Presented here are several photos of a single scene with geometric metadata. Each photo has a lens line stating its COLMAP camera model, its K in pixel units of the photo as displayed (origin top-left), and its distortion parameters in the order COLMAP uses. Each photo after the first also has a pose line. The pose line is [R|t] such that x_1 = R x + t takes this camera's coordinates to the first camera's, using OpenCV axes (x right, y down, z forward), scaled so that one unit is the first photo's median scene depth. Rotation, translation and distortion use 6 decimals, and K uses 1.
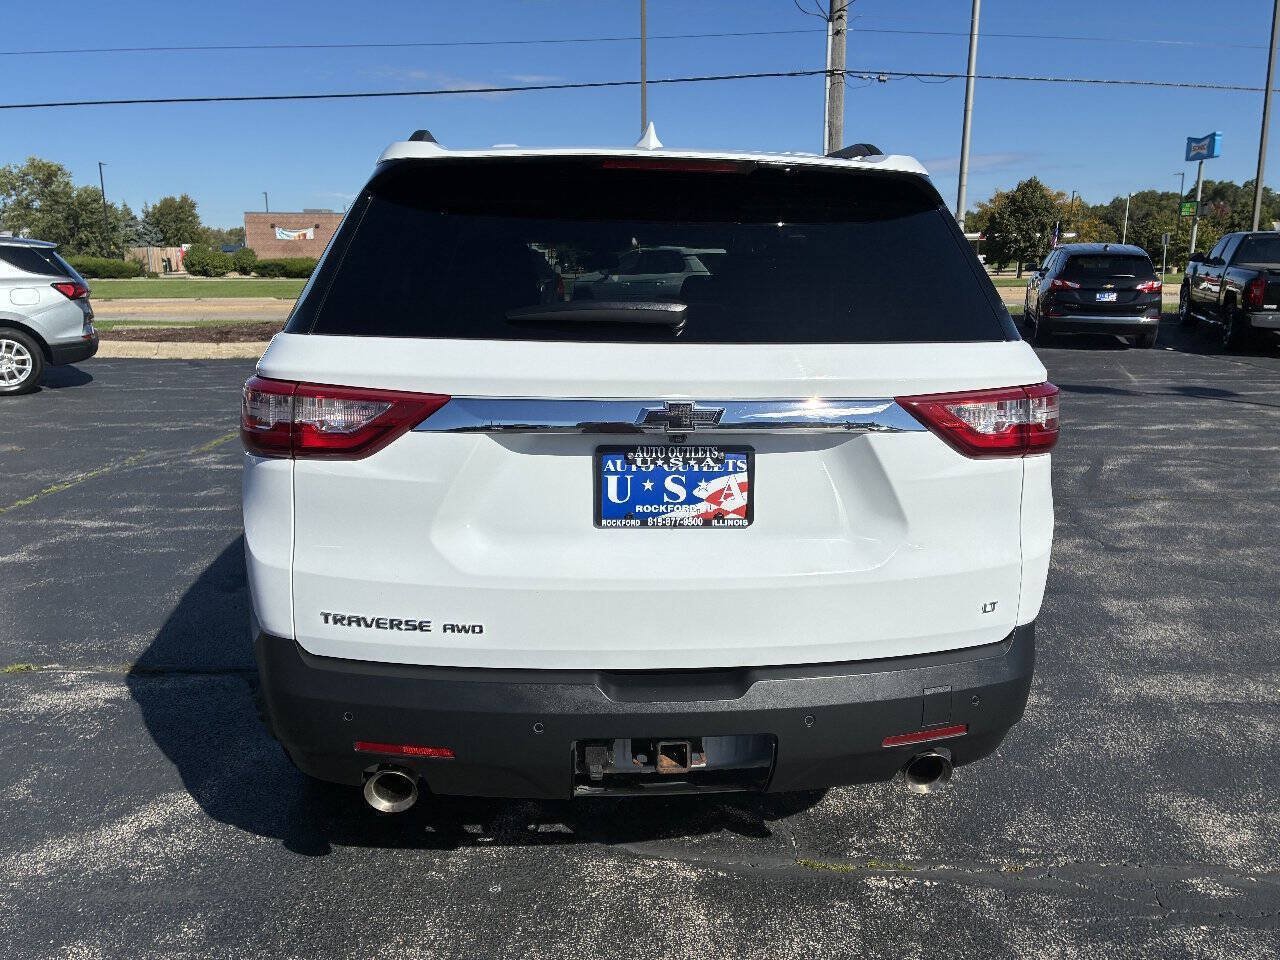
lens RADIAL K [[999.7, 0, 637.0], [0, 999.7, 471.0], [0, 0, 1]] dist [0.047942, -0.063131]
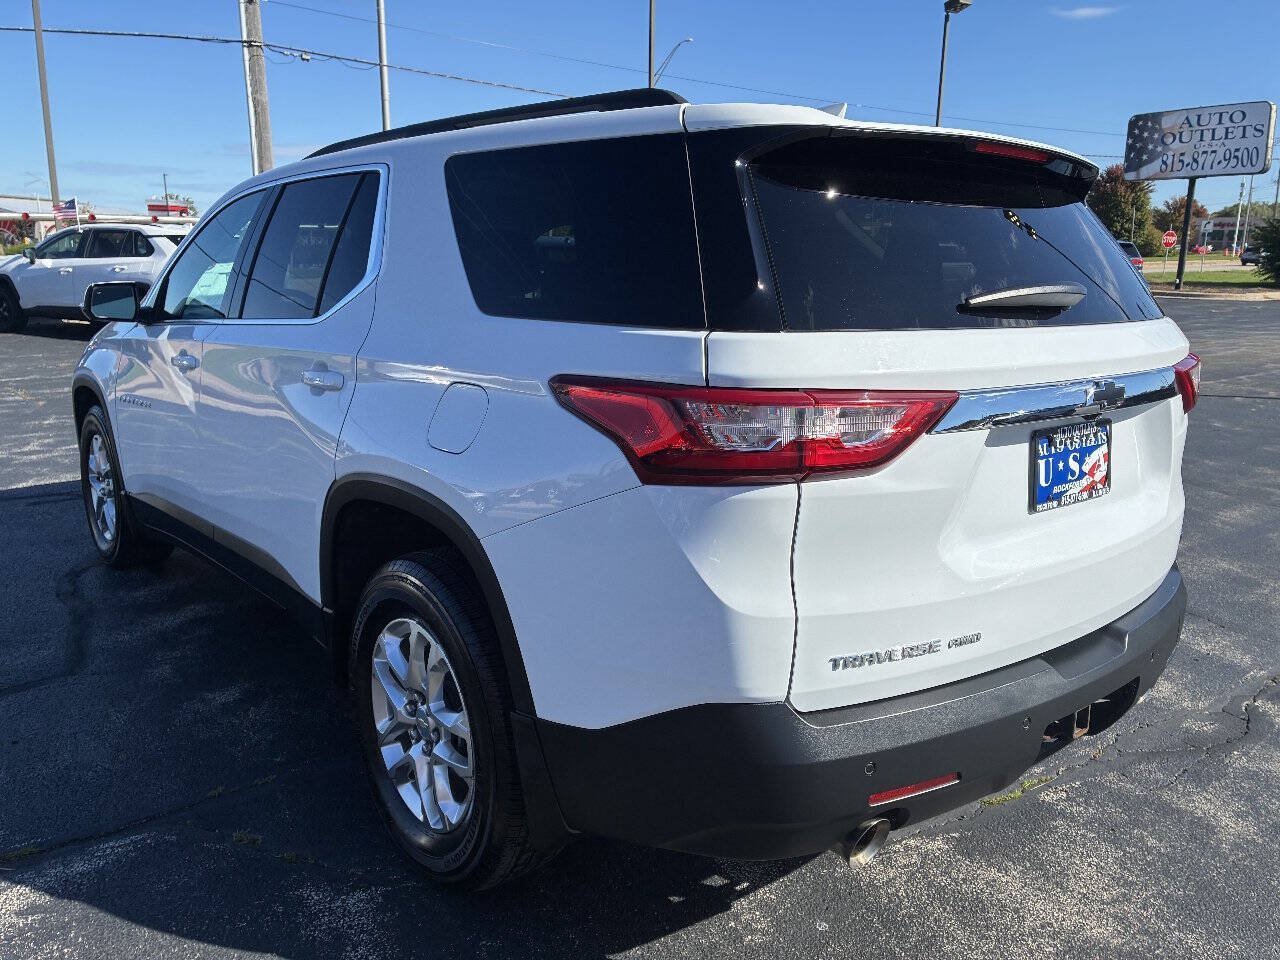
lens RADIAL K [[999.7, 0, 646.6], [0, 999.7, 487.6], [0, 0, 1]] dist [0.047942, -0.063131]
pose [[0.816965, -0.124891, 0.563001, -0.907769], [0.110520, 0.992079, 0.059701, -0.070827], [-0.565998, 0.013449, 0.824297, 0.391494]]
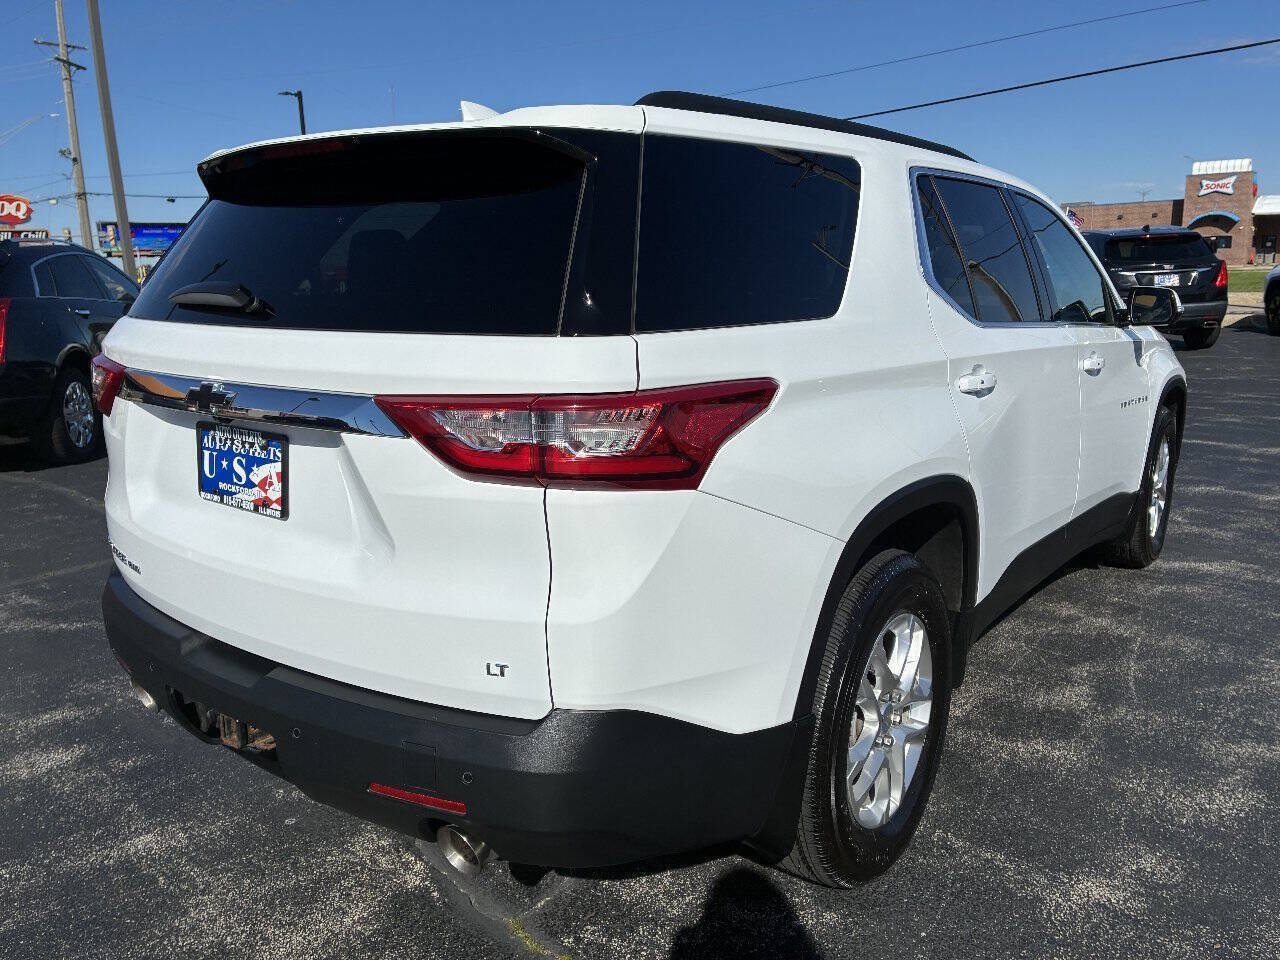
lens RADIAL K [[999.7, 0, 625.9], [0, 999.7, 486.7], [0, 0, 1]] dist [0.047942, -0.063131]
pose [[0.723382, 0.125121, -0.679016, 1.010547], [-0.113643, 0.991607, 0.061653, -0.072841], [0.681031, 0.032567, 0.731530, 0.520570]]
